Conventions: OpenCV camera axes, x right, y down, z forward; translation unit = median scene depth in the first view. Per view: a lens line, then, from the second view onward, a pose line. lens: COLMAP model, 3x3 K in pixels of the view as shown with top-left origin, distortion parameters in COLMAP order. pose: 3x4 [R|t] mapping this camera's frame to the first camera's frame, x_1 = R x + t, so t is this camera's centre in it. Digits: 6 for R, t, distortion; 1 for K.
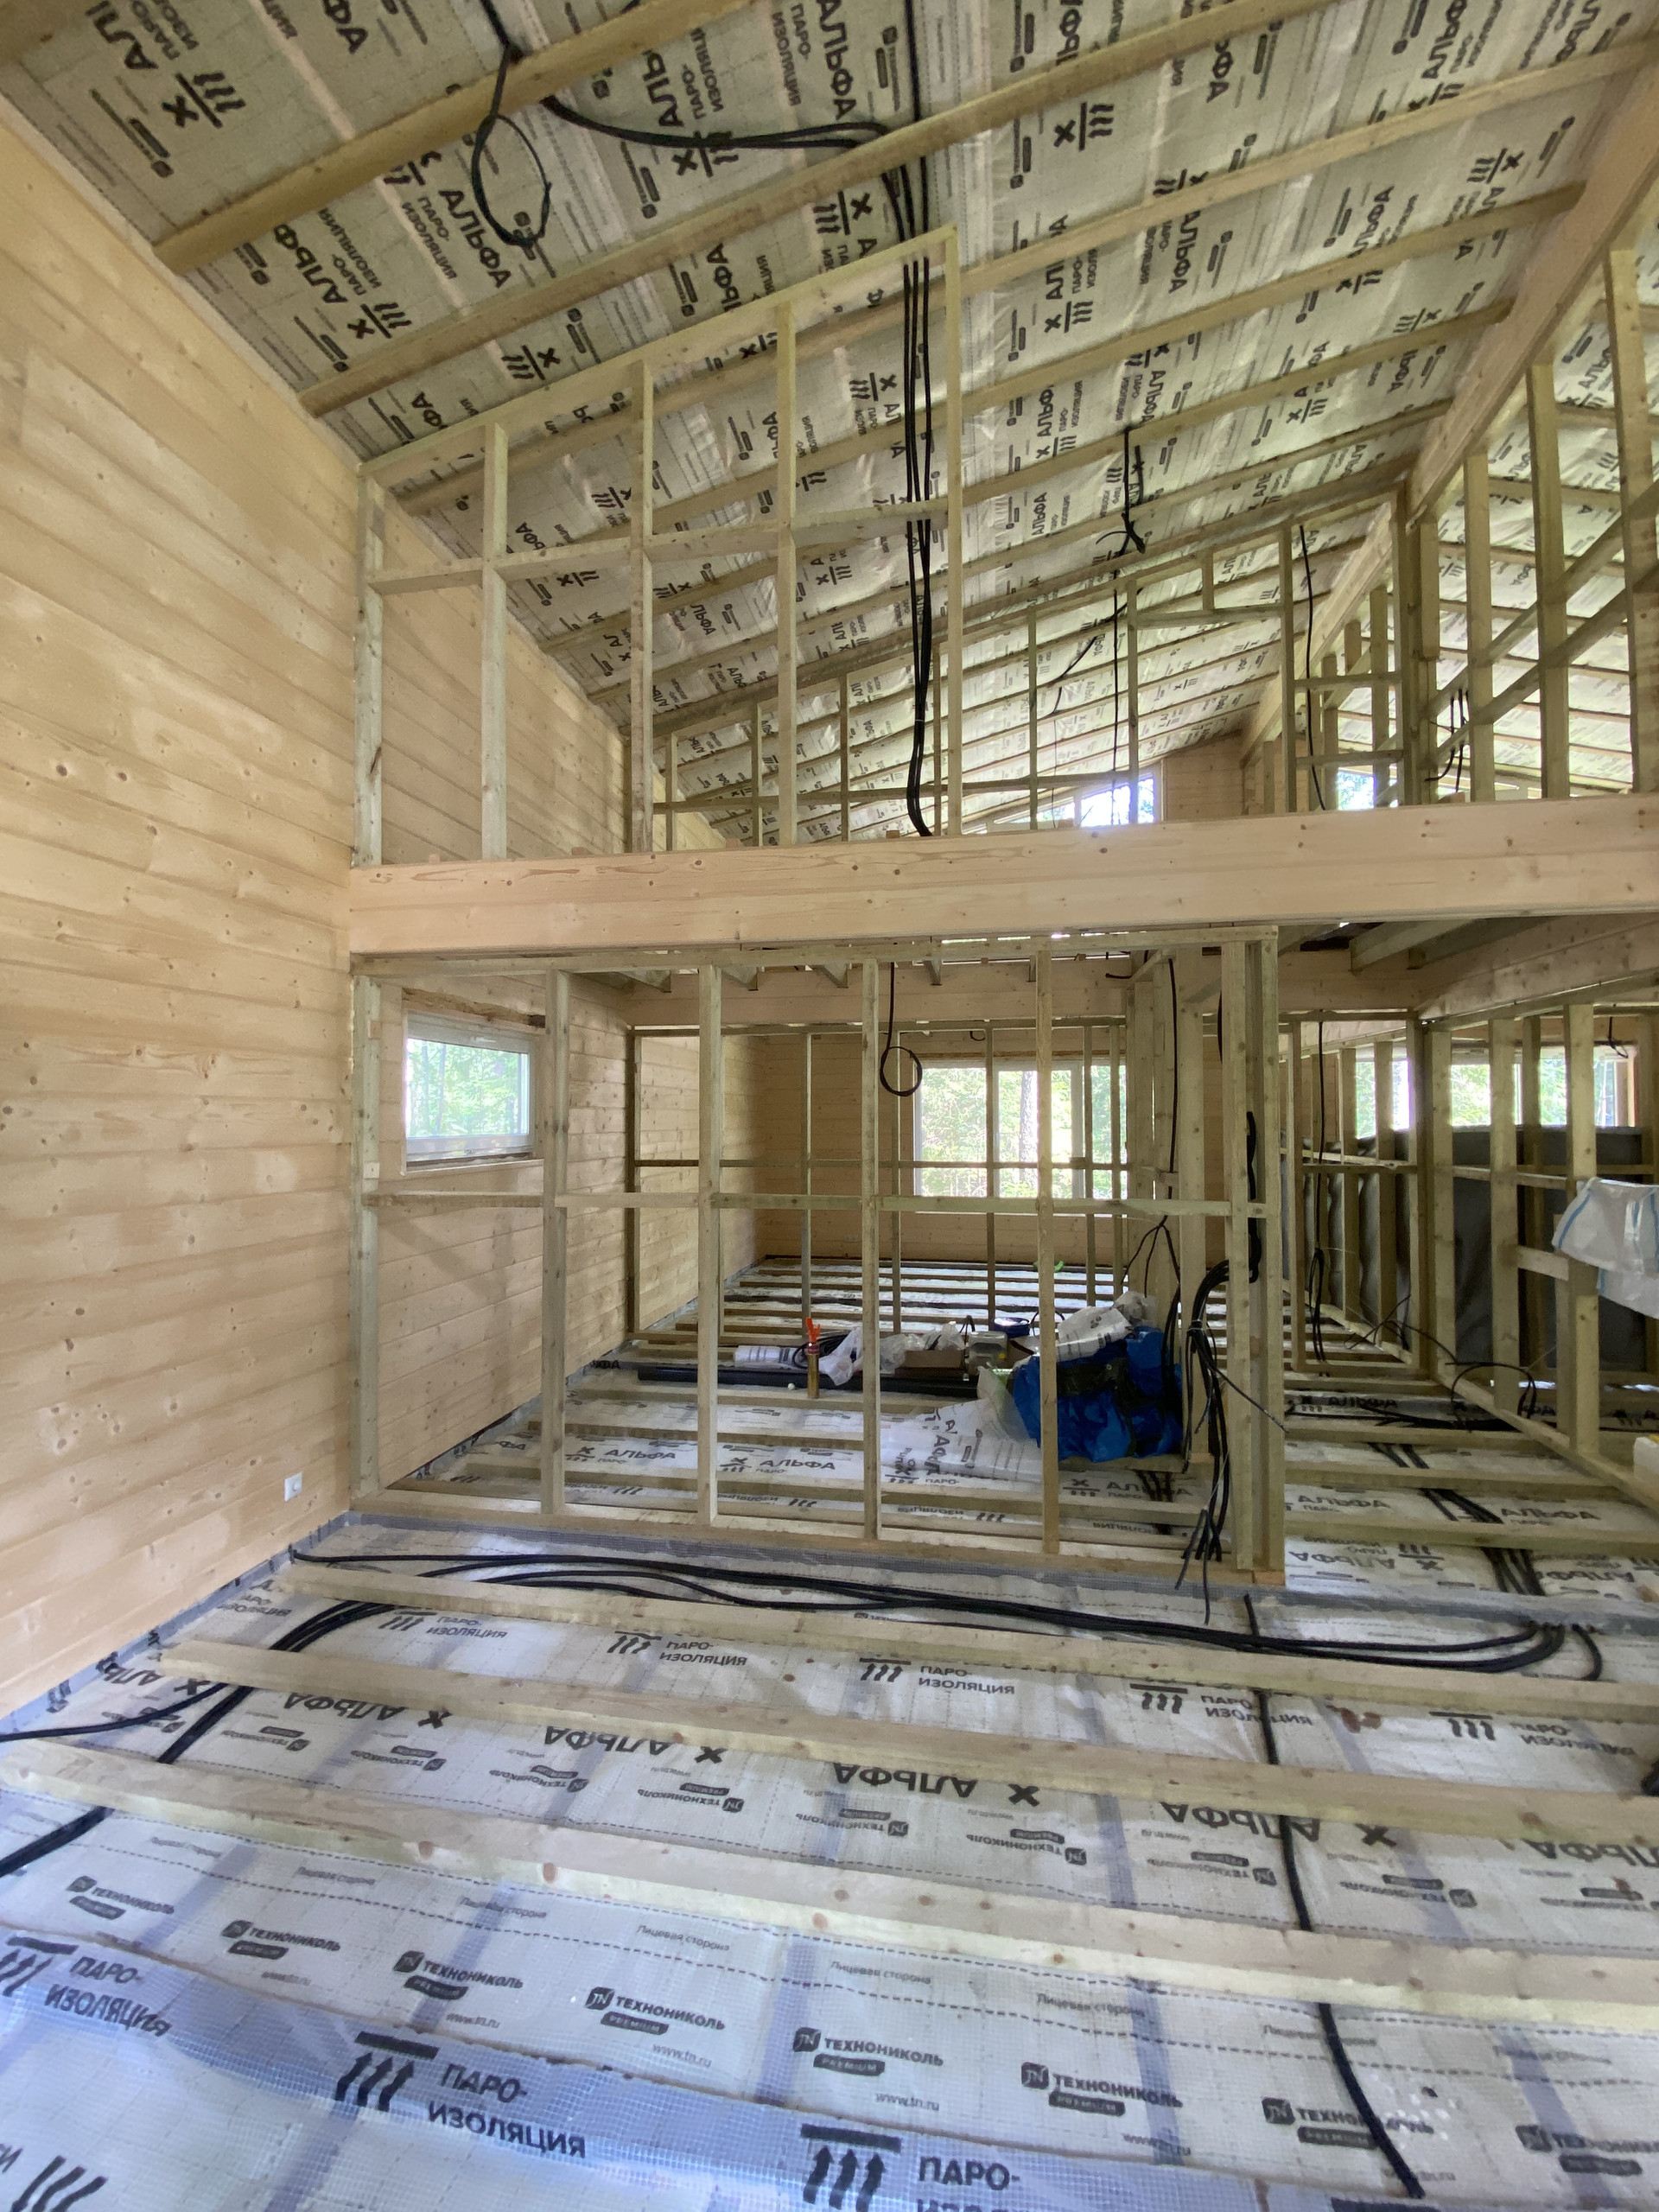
lens RADIAL K [[901.5, 0, 840.9], [0, 901.5, 1101.6], [0, 0, 1]] dist [0.016628, -0.018182]
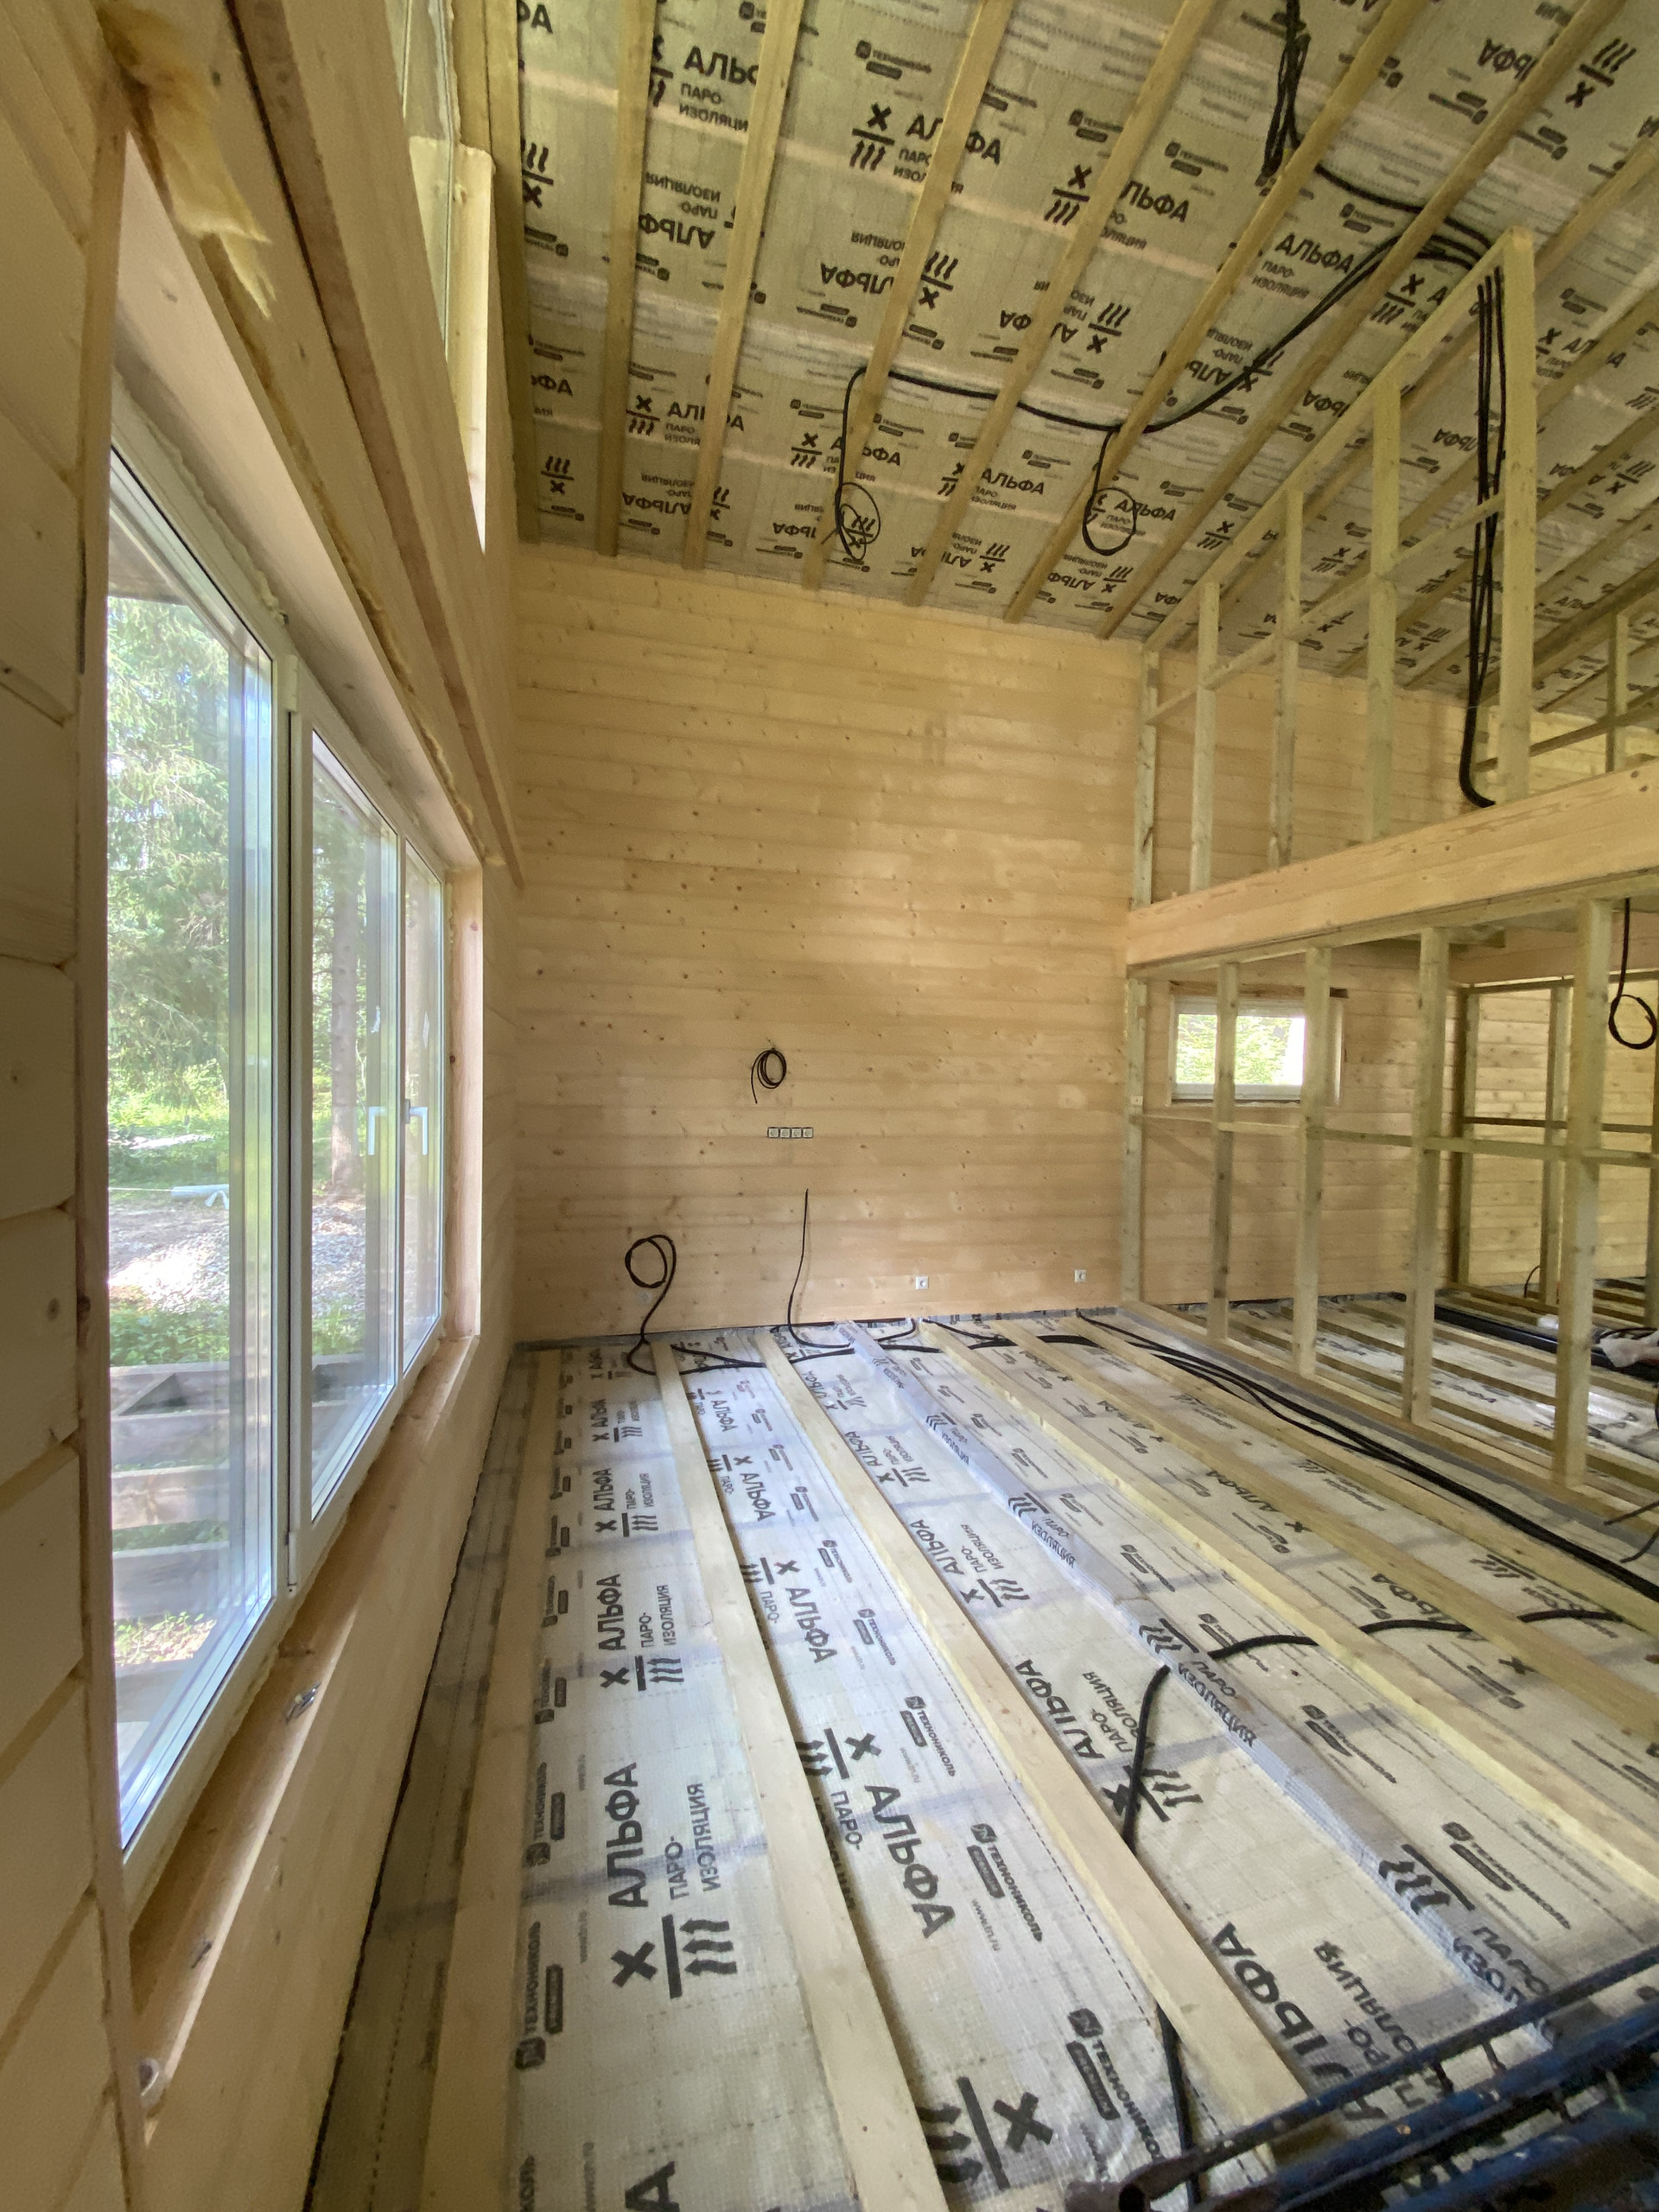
lens RADIAL K [[901.5, 0, 840.9], [0, 901.5, 1101.6], [0, 0, 1]] dist [0.016628, -0.018182]
pose [[0.443734, 0.037616, -0.895369, 0.809784], [0.000857, 0.999100, 0.042398, 0.012474], [0.896158, -0.019581, 0.443302, -0.206246]]
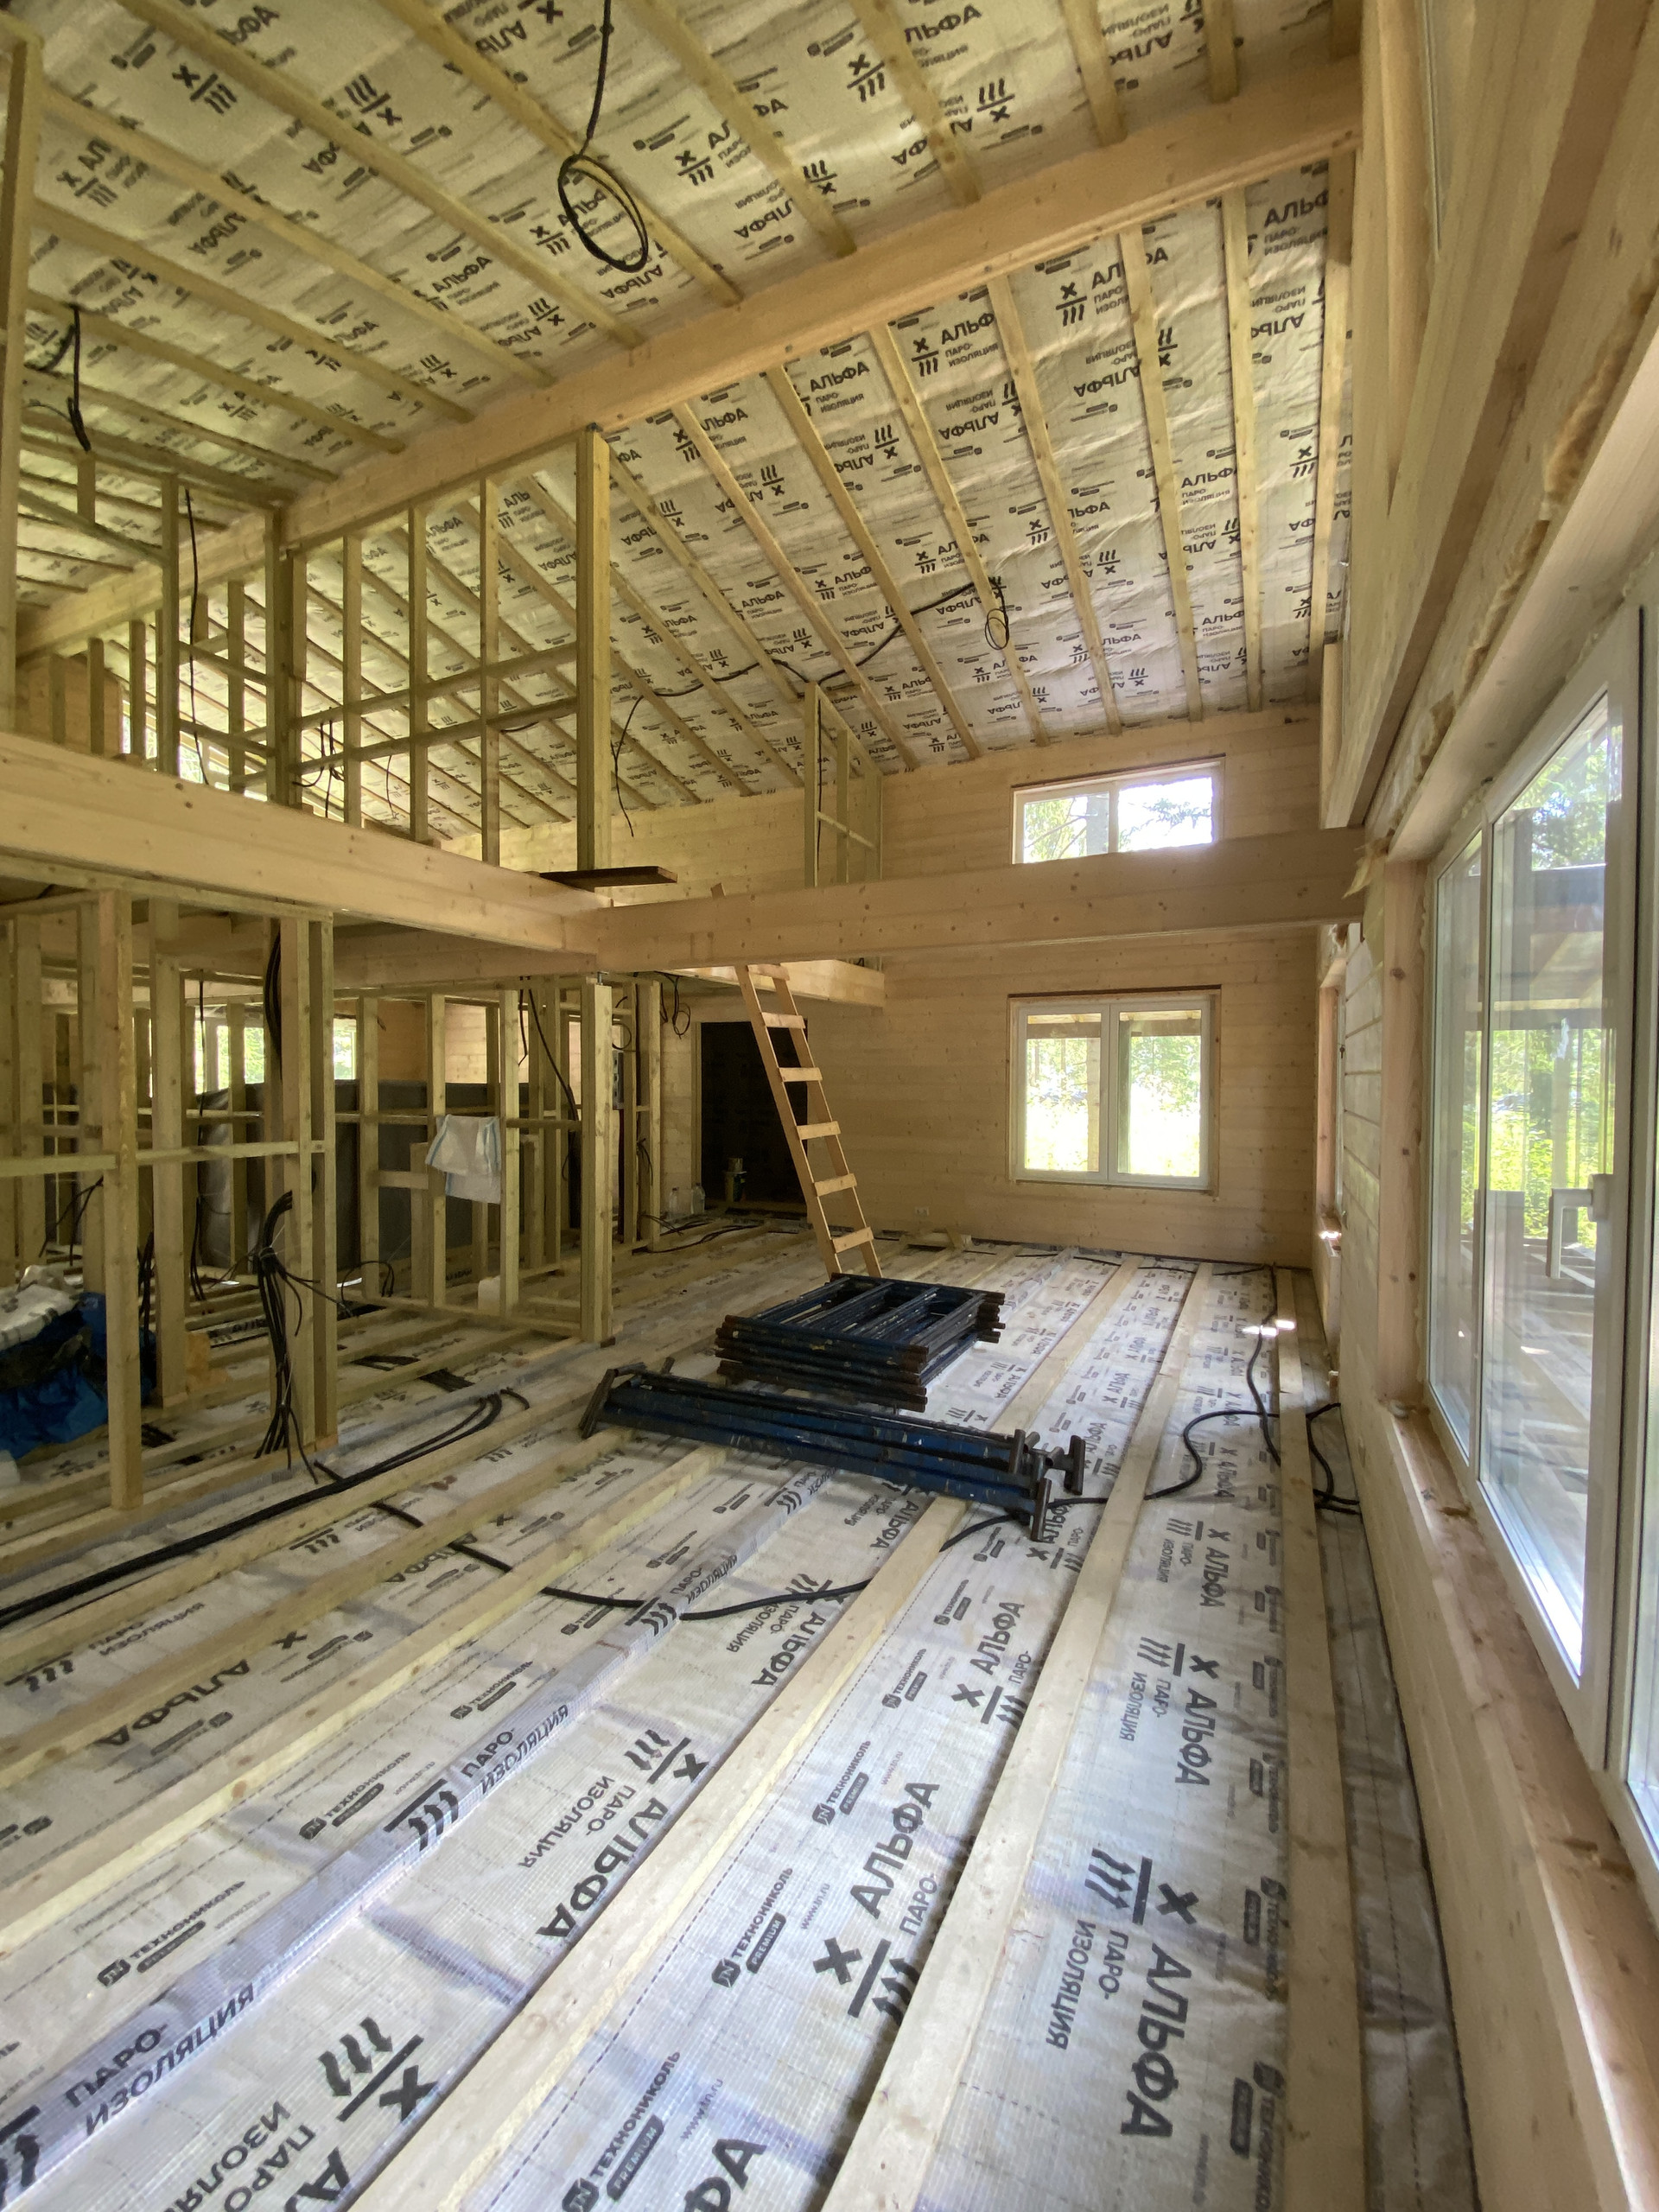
lens RADIAL K [[892.0, 0, 830.1], [0, 892.0, 1111.5], [0, 0, 1]] dist [-0.002081, -0.012457]
pose [[0.273030, -0.030342, 0.961527, -0.485298], [-0.023682, 0.998988, 0.038249, 0.011683], [-0.961714, -0.033214, 0.272035, 0.022117]]
